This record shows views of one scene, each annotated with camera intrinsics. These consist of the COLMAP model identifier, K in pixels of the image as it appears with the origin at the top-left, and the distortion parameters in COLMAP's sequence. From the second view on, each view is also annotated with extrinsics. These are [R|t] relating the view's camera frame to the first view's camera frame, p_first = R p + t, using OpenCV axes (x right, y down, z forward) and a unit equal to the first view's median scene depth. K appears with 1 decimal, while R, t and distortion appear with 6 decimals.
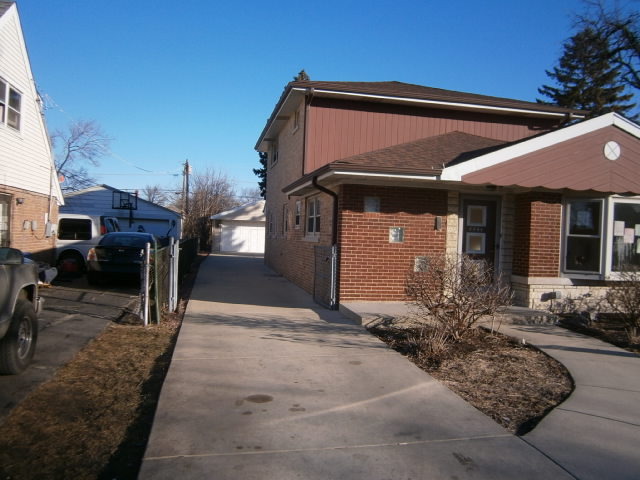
lens RADIAL K [[483.3, 0, 317.1], [0, 483.3, 237.4], [0, 0, 1]] dist [-0.025998, 0.013336]
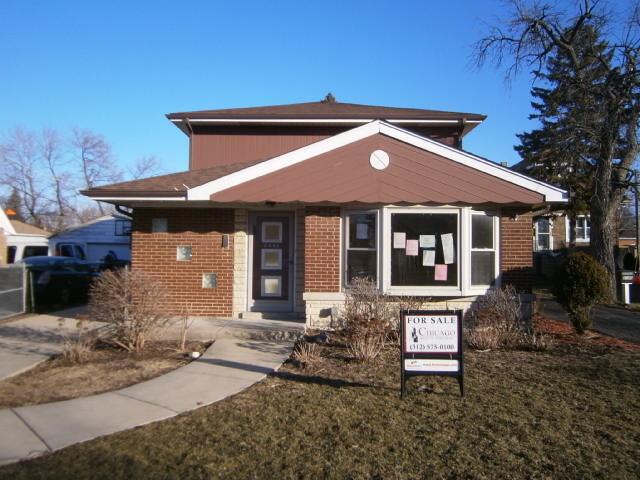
lens RADIAL K [[483.3, 0, 315.1], [0, 483.3, 238.7], [0, 0, 1]] dist [-0.025998, 0.013336]
pose [[0.977319, -0.032867, -0.209207, 0.666839], [0.024532, 0.998803, -0.042315, 0.014687], [0.210348, 0.036223, 0.976955, 0.032600]]
